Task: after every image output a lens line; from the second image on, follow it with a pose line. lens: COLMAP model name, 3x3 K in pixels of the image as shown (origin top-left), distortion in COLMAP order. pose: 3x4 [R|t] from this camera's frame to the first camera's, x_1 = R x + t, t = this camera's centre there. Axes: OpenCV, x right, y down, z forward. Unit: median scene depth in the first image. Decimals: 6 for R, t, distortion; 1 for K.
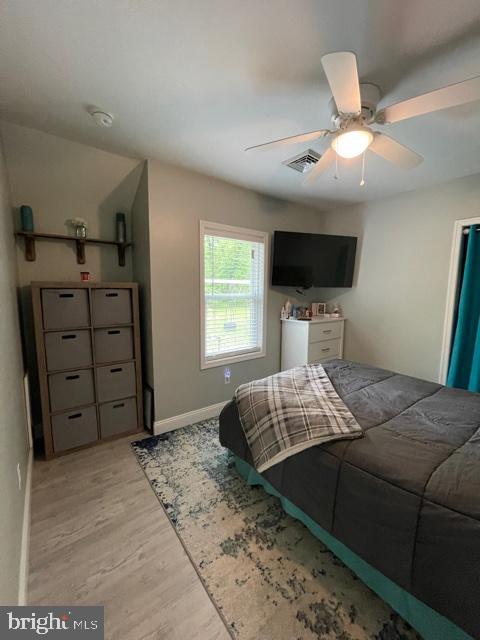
lens RADIAL K [[269.0, 0, 240.0], [0, 269.0, 320.0], [0, 0, 1]] dist [-0.004229, -0.000063]
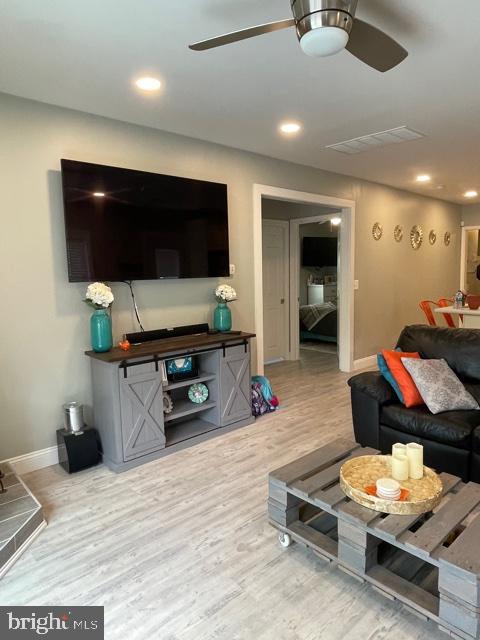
lens RADIAL K [[414.0, 0, 240.0], [0, 414.0, 320.0], [0, 0, 1]] dist [0.000170, 0.000013]
pose [[0.997481, -0.039765, 0.058745, -0.731671], [0.039423, 0.999198, 0.006963, 0.302901], [-0.058975, -0.004630, 0.998249, -2.697757]]
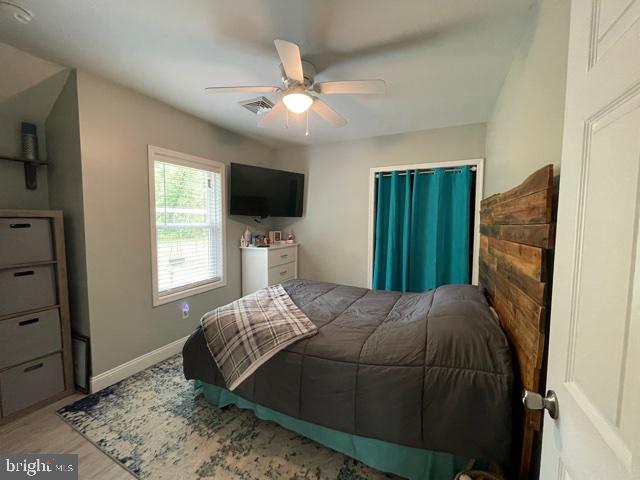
lens RADIAL K [[269.0, 0, 320.0], [0, 269.0, 240.0], [0, 0, 1]] dist [-0.004229, -0.000063]
pose [[0.895679, -0.036698, 0.443185, -0.048904], [0.052799, 0.998316, -0.024042, 0.015799], [-0.441557, 0.044933, 0.896108, -0.098855]]
